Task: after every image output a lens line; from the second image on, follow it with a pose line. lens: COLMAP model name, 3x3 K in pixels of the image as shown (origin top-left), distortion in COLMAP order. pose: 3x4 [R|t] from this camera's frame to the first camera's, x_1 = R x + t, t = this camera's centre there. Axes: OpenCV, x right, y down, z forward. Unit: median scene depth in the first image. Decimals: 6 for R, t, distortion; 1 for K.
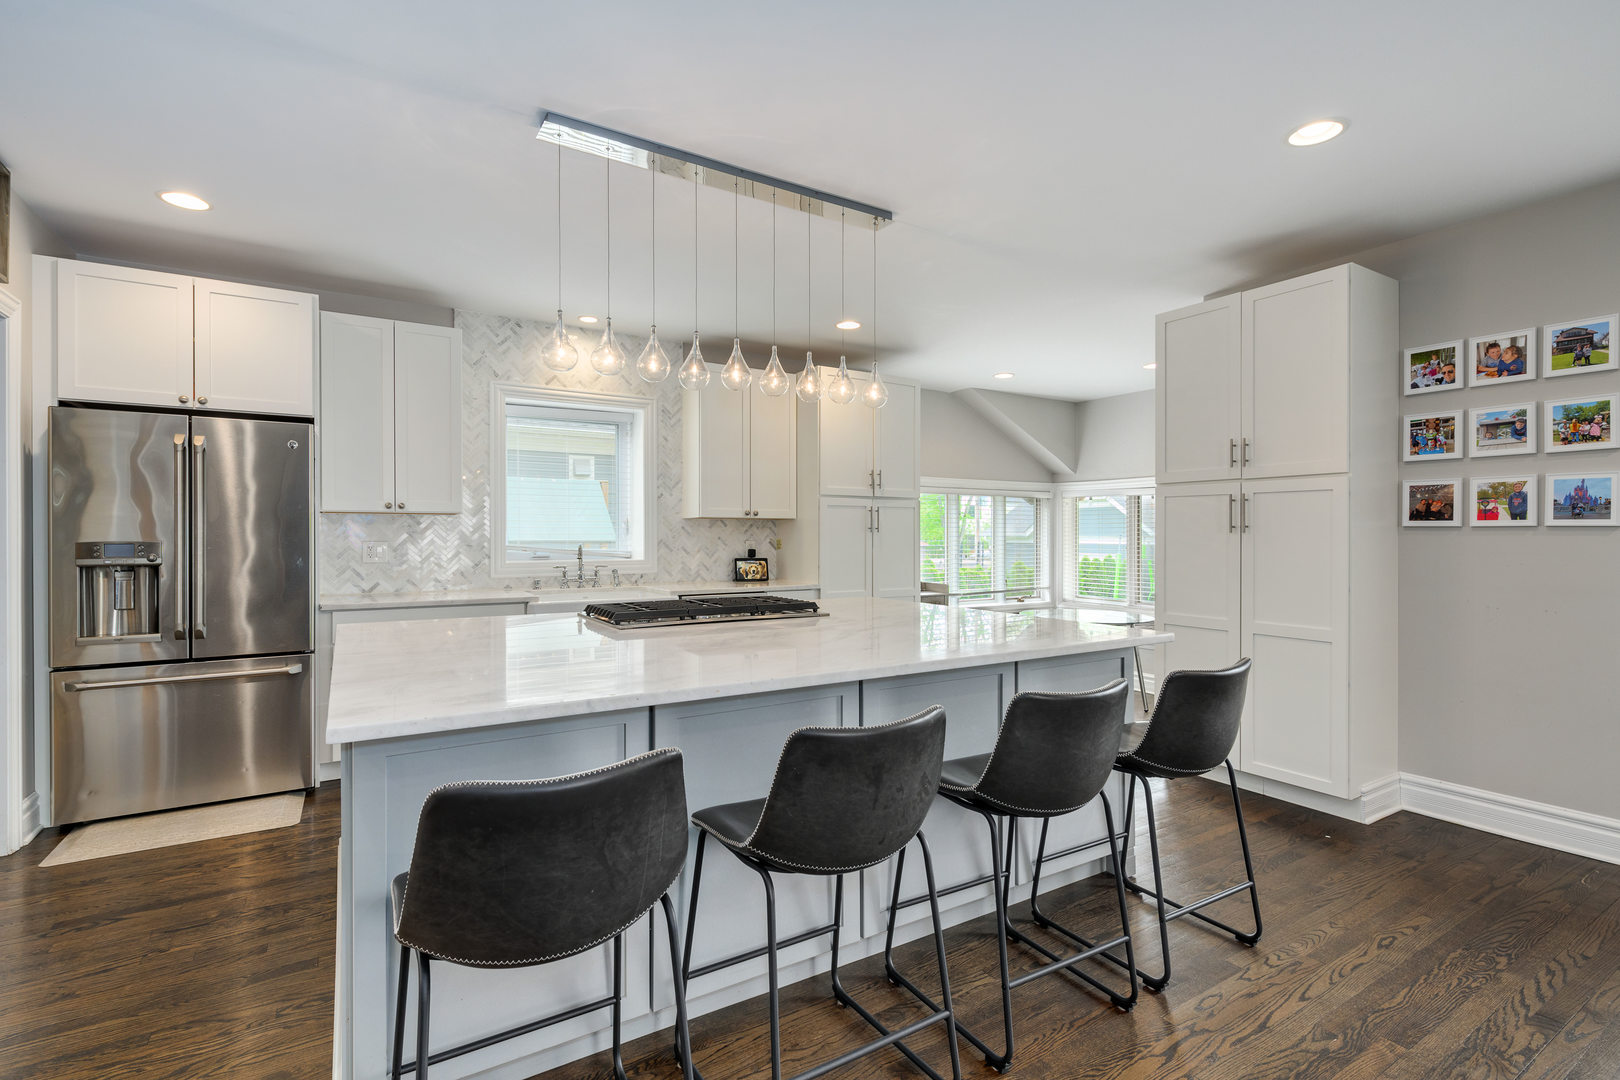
lens RADIAL K [[760.2, 0, 811.3], [0, 760.2, 536.1], [0, 0, 1]] dist [0.003673, -0.000045]
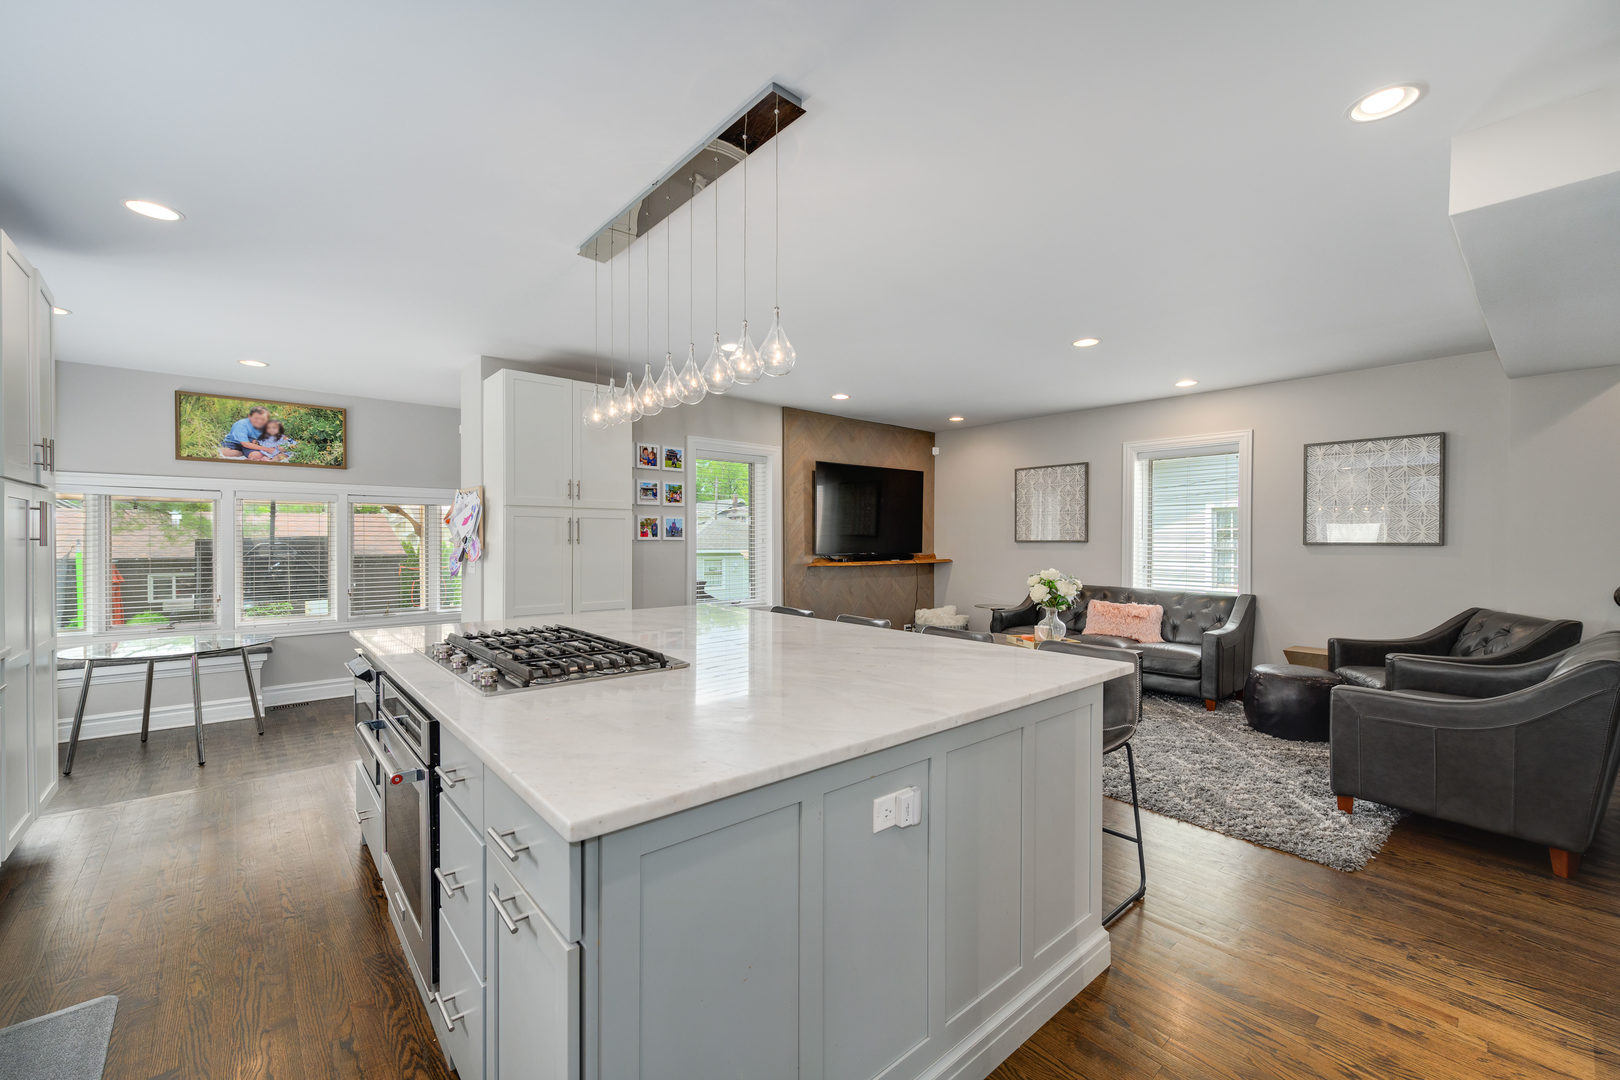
lens RADIAL K [[654.1, 0, 809.9], [0, 654.1, 537.7], [0, 0, 1]] dist [0.000471, -0.000116]
pose [[-0.146640, 0.007241, 0.989163, -0.860399], [0.008813, 0.999943, -0.006013, -0.005207], [-0.989151, 0.007835, -0.146695, 0.836179]]
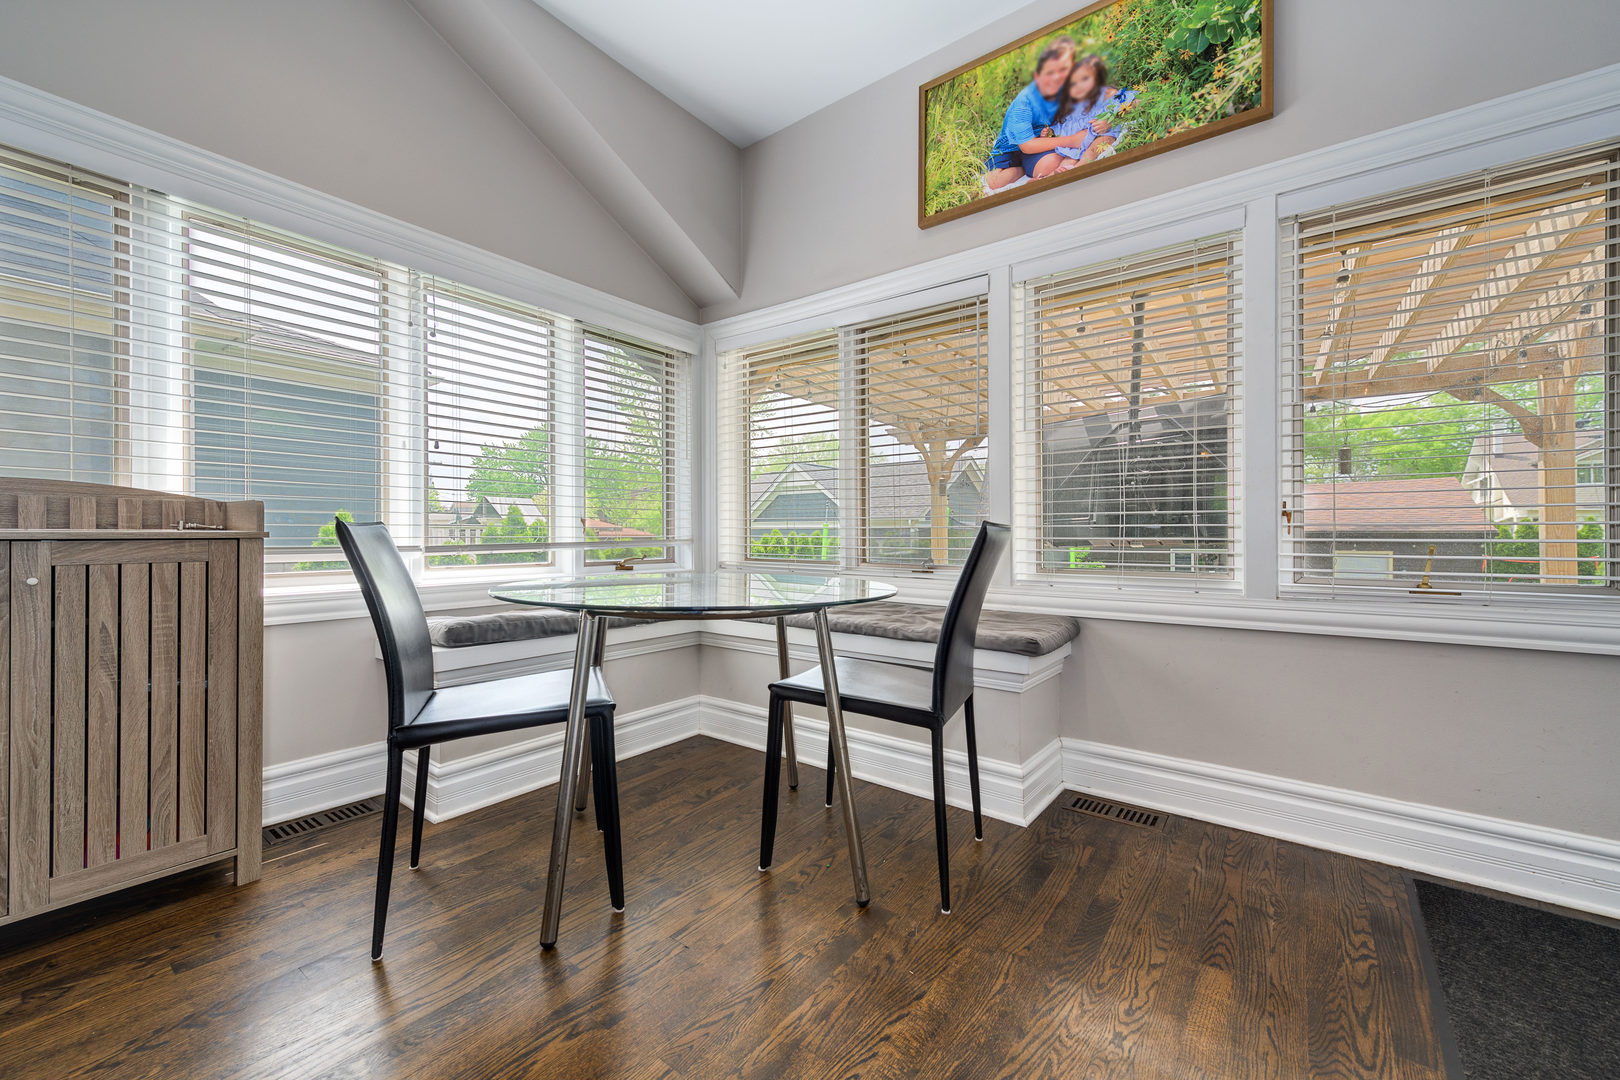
lens RADIAL K [[627.2, 0, 804.9], [0, 627.2, 539.8], [0, 0, 1]] dist [0.000859, 0.000007]
pose [[0.941357, 0.018703, 0.336892, 0.616057], [-0.016816, 0.999822, -0.008518, 0.174033], [-0.336992, 0.002354, 0.941505, 1.487422]]
